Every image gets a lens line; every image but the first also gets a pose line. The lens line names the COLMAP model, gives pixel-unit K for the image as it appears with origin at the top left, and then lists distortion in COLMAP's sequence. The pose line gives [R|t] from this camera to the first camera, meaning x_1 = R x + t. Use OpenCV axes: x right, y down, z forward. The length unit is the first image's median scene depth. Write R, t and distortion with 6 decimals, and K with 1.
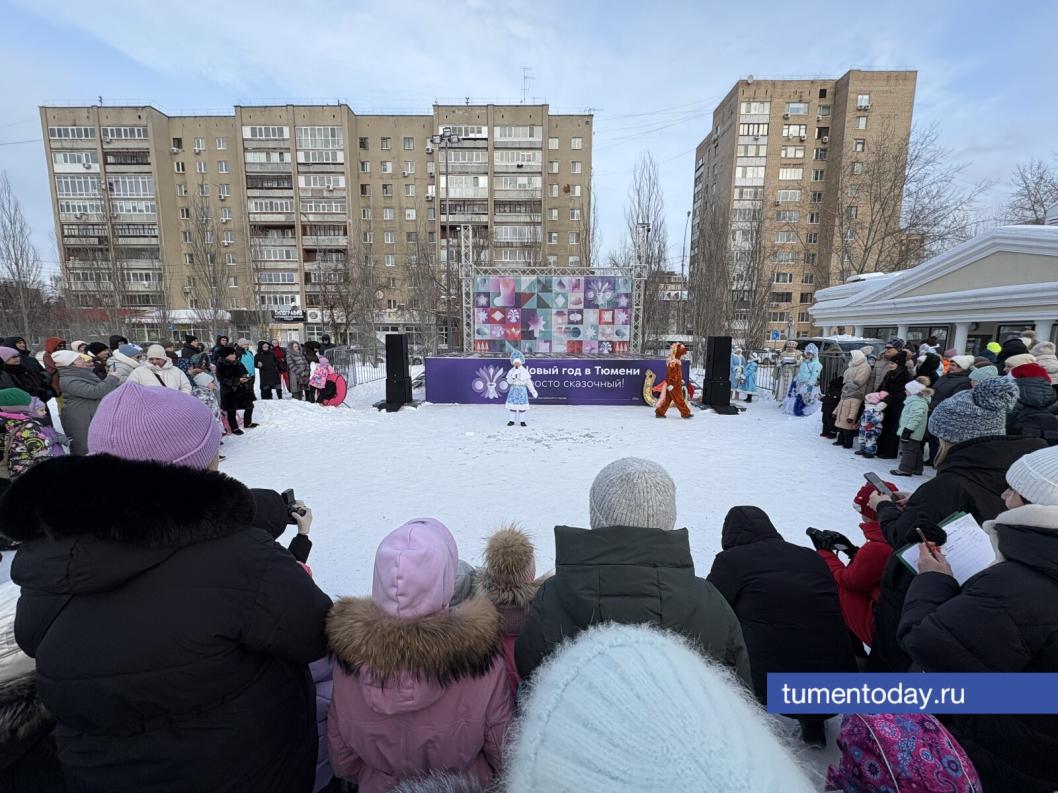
lens RADIAL K [[460.3, 0, 529.0], [0, 460.3, 396.5], [0, 0, 1]] dist [0.013920, 0.000016]
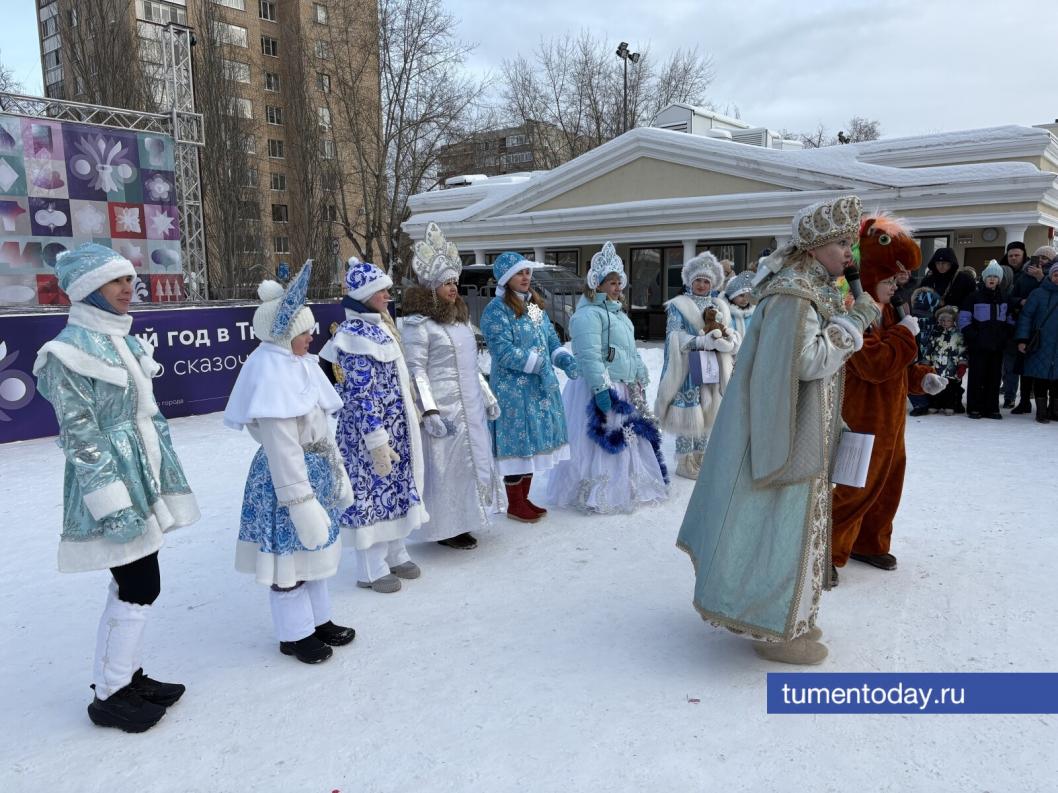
lens RADIAL K [[831.3, 0, 547.3], [0, 831.3, 399.0], [0, 0, 1]] dist [0.037259, -0.004155]
pose [[0.608984, -0.130886, 0.782309, -0.242464], [0.127036, 0.989654, 0.066686, -0.005153], [-0.782944, 0.058770, 0.619310, 0.191185]]
